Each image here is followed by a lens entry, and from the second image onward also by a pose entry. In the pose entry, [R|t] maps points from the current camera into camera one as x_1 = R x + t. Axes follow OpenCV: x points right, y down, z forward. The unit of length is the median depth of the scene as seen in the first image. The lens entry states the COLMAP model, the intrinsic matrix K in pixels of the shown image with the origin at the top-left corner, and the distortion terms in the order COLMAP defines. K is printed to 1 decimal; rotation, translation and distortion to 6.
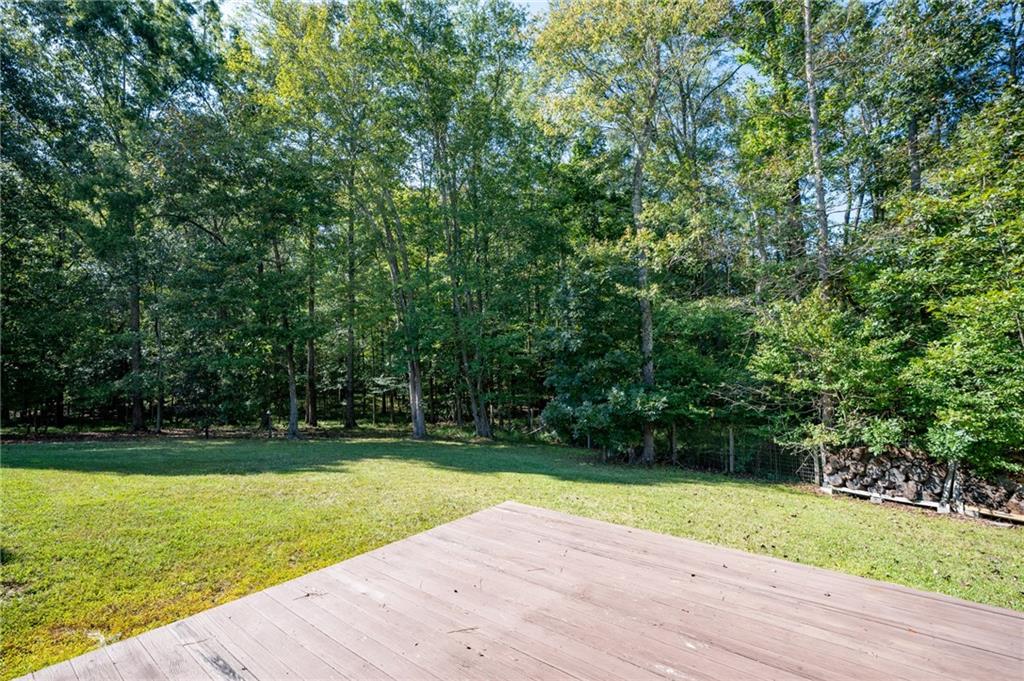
lens RADIAL K [[467.9, 0, 510.6], [0, 467.9, 332.0], [0, 0, 1]] dist [0.000792, 0.000069]
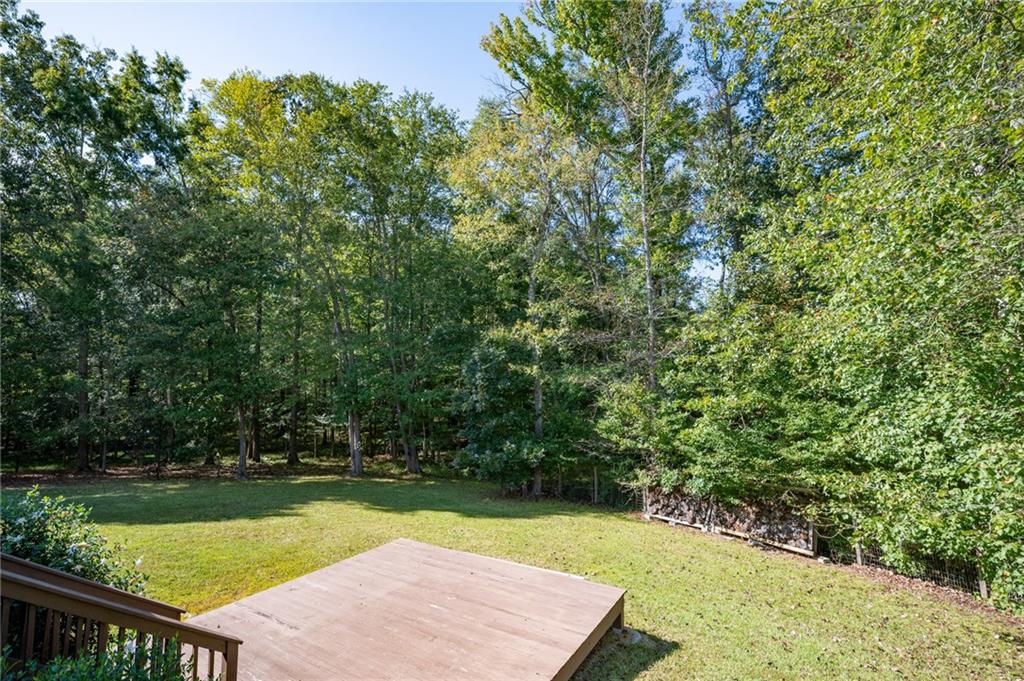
lens RADIAL K [[467.9, 0, 510.6], [0, 467.9, 332.0], [0, 0, 1]] dist [0.000792, 0.000069]
pose [[0.993860, 0.012582, 0.109926, 0.081366], [-0.008424, 0.999234, -0.038205, -0.138426], [-0.110322, 0.037044, 0.993205, -0.325048]]
